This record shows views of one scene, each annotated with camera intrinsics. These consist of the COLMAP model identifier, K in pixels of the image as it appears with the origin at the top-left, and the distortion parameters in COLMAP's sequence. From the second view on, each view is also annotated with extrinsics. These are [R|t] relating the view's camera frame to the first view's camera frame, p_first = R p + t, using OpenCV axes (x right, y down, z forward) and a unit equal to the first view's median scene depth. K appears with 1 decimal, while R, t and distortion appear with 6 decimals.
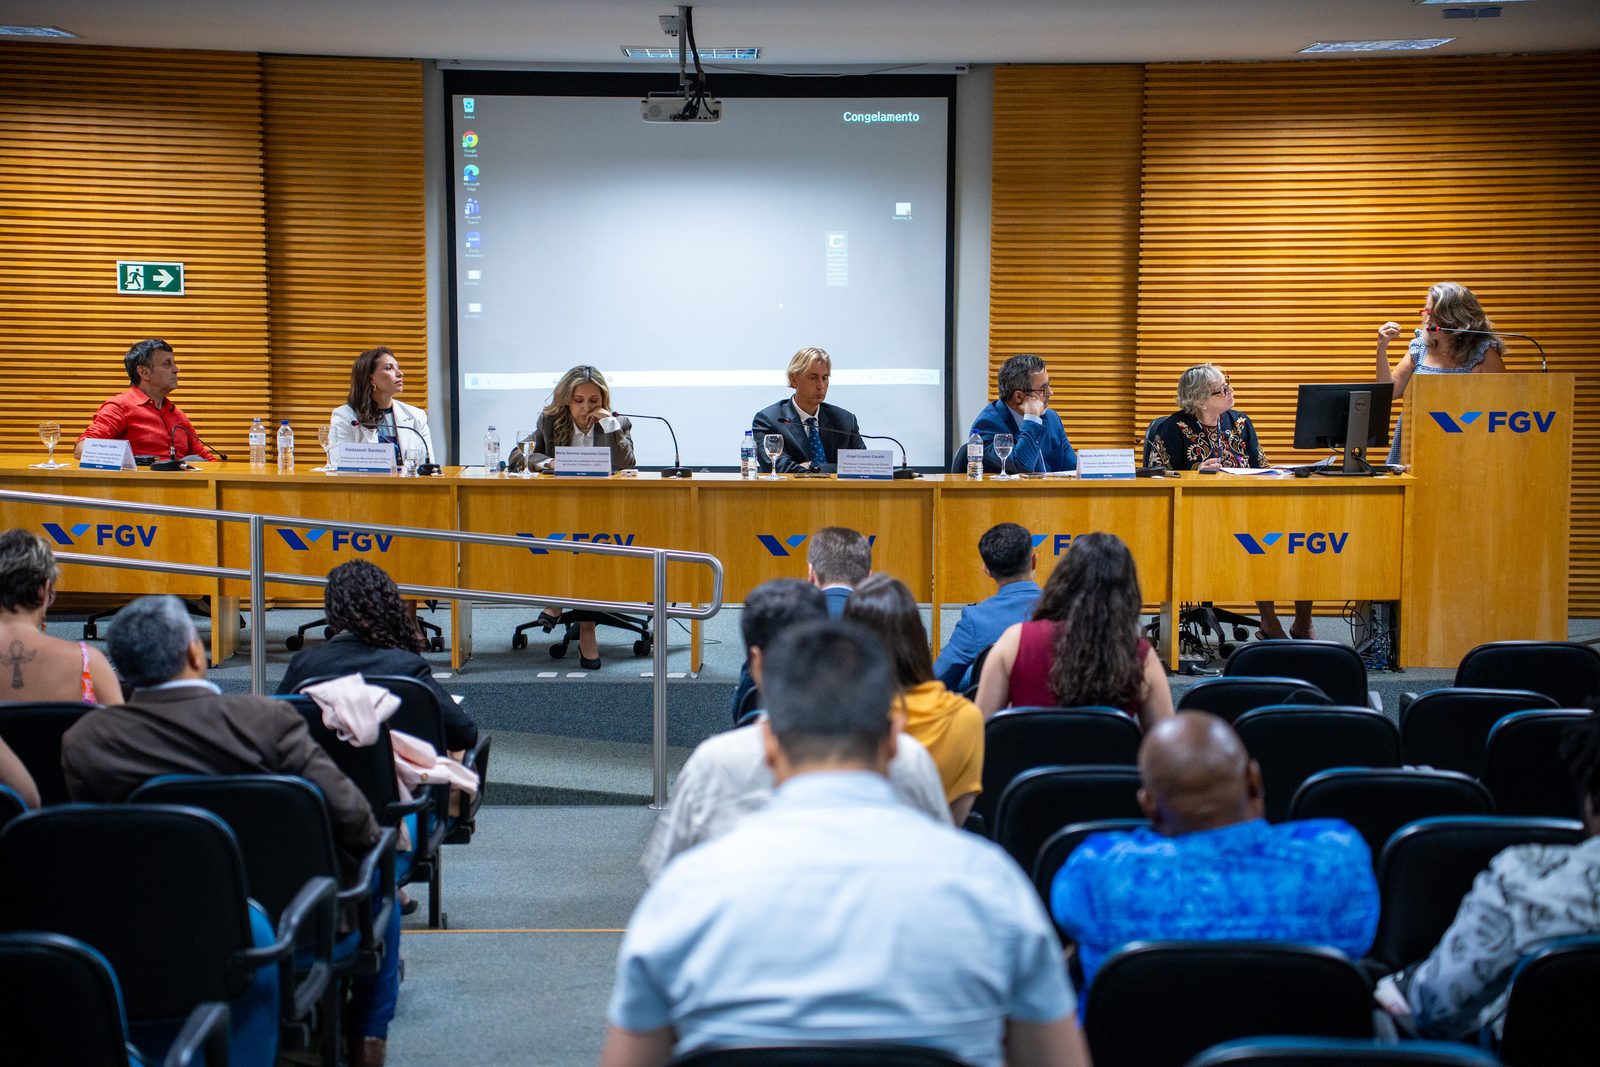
lens RADIAL K [[3055.9, 0, 797.7], [0, 3055.9, 543.9], [0, 0, 1]] dist [0.511681, 0.394710]
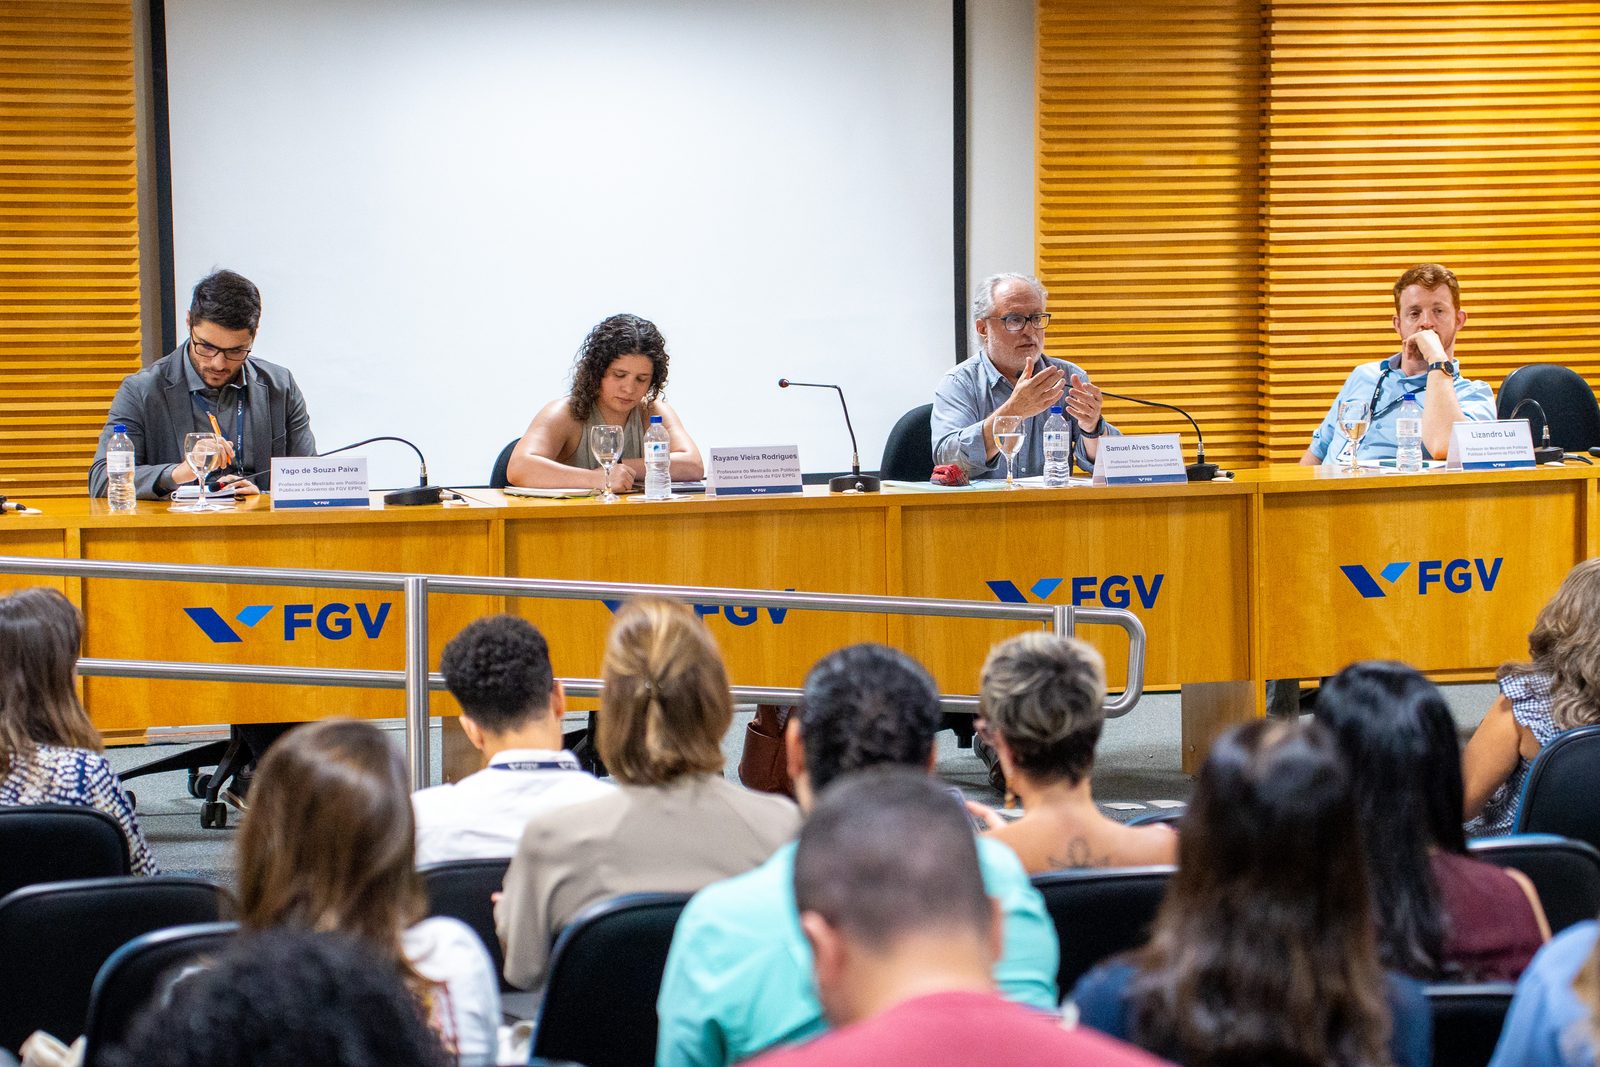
lens RADIAL K [[4979.0, 0, 800.0], [0, 4979.0, 533.5], [0, 0, 1]] dist [0.603683, 0.743777]
pose [[0.945180, -0.039246, 0.324183, -0.316871], [0.044900, 0.998942, -0.009976, -0.003573], [-0.323448, 0.023984, 0.945942, 0.063045]]
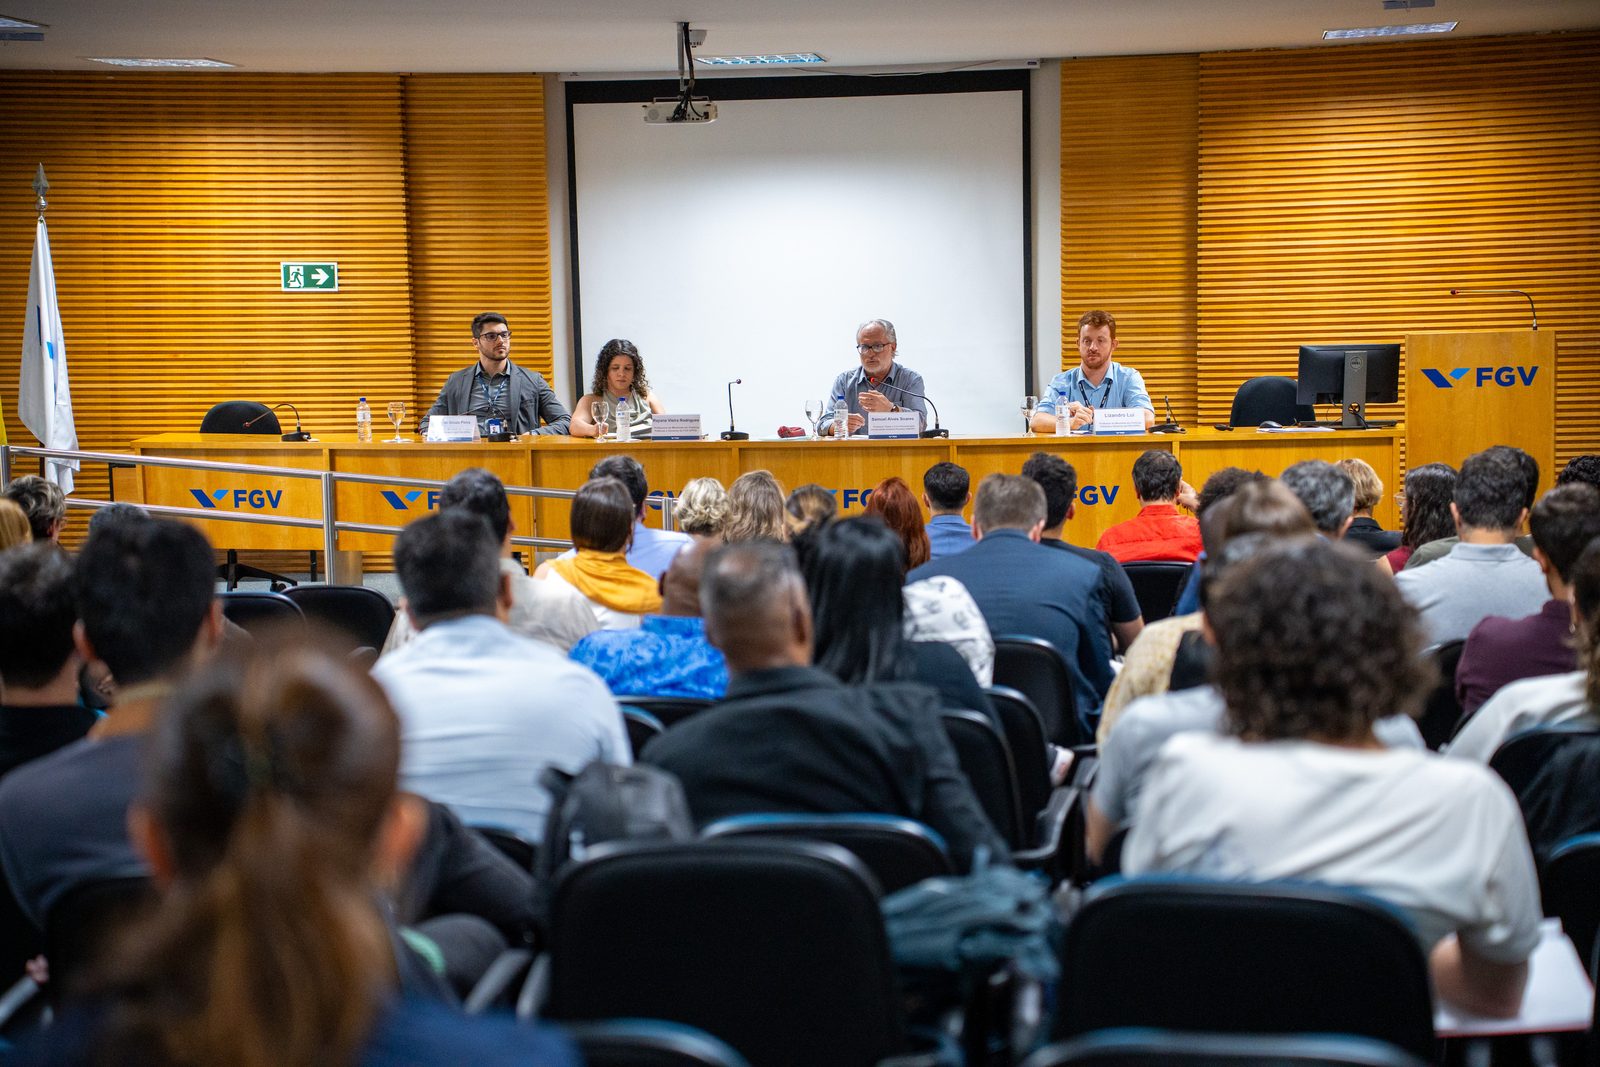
lens RADIAL K [[3275.4, 0, 800.0], [0, 3275.4, 533.5], [0, 0, 1]] dist [0.565527, 0.841278]
pose [[0.990207, -0.011739, -0.139112, 0.133265], [0.010244, 0.999882, -0.011459, 0.022853], [0.139230, 0.009922, 0.990210, -0.156904]]
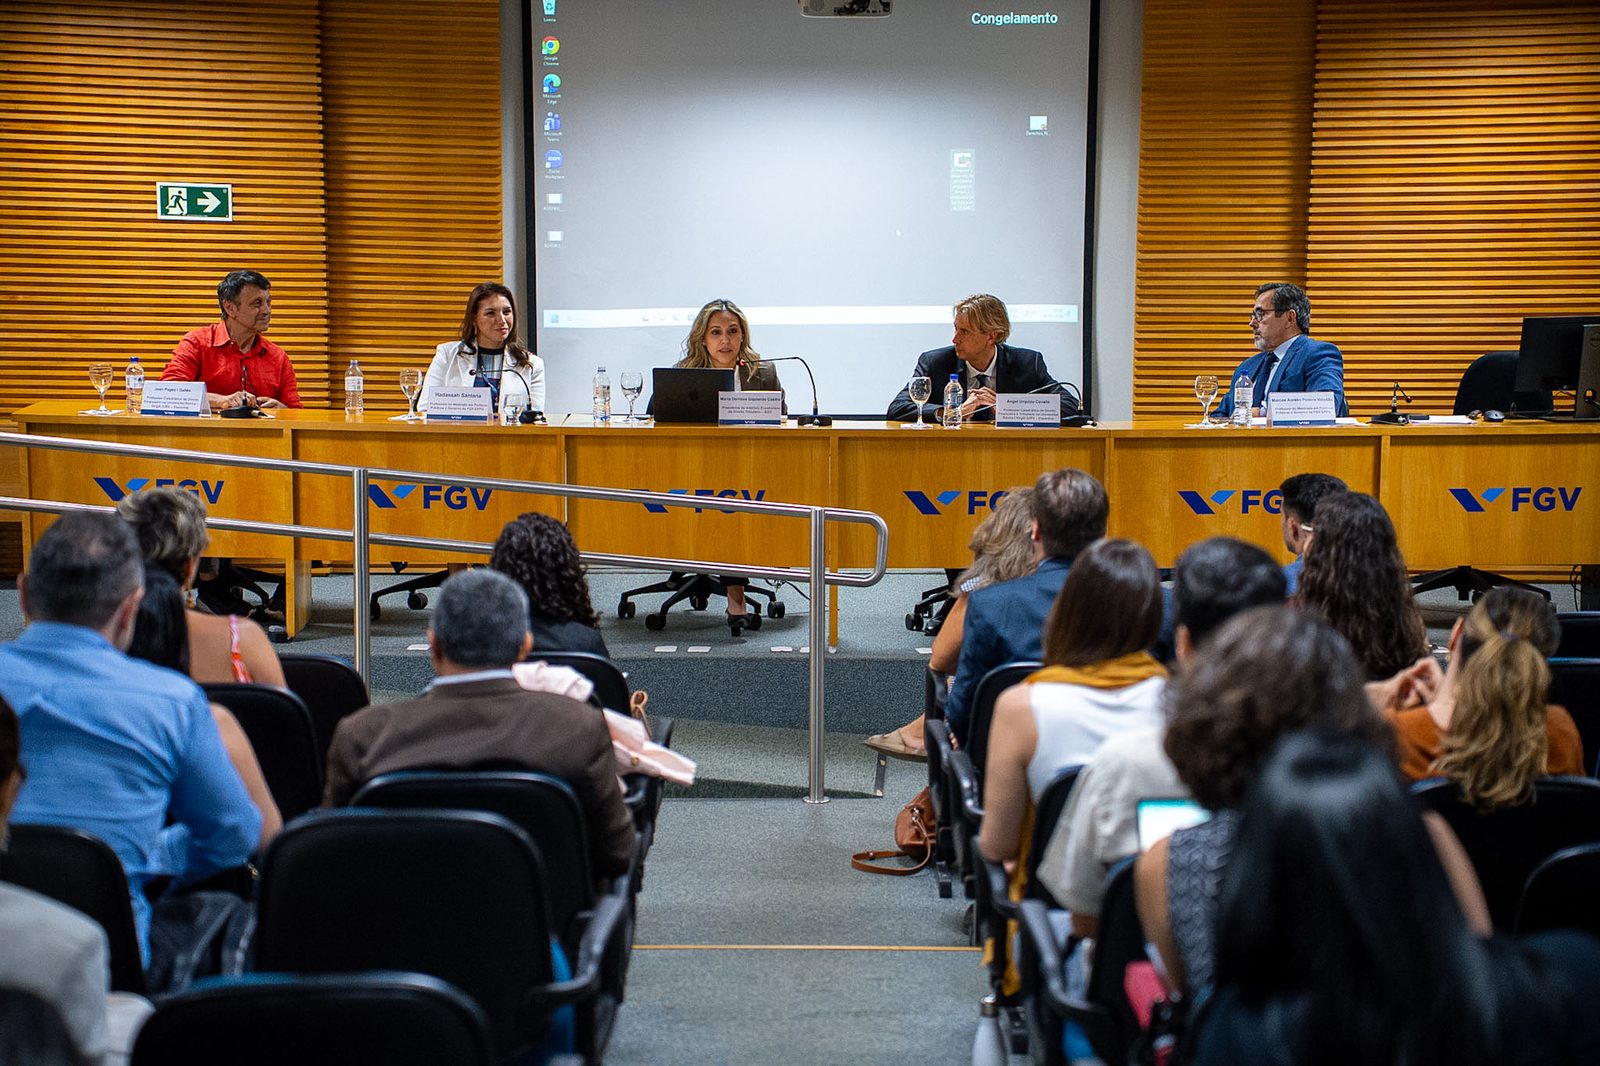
lens RADIAL K [[3275.4, 0, 800.0], [0, 3275.4, 533.0], [0, 0, 1]] dist [0.565527, 0.841278]
pose [[0.999913, -0.000539, 0.013145, -0.047825], [0.000428, 0.999964, 0.008419, 0.001028], [-0.013149, -0.008413, 0.999878, 0.047207]]
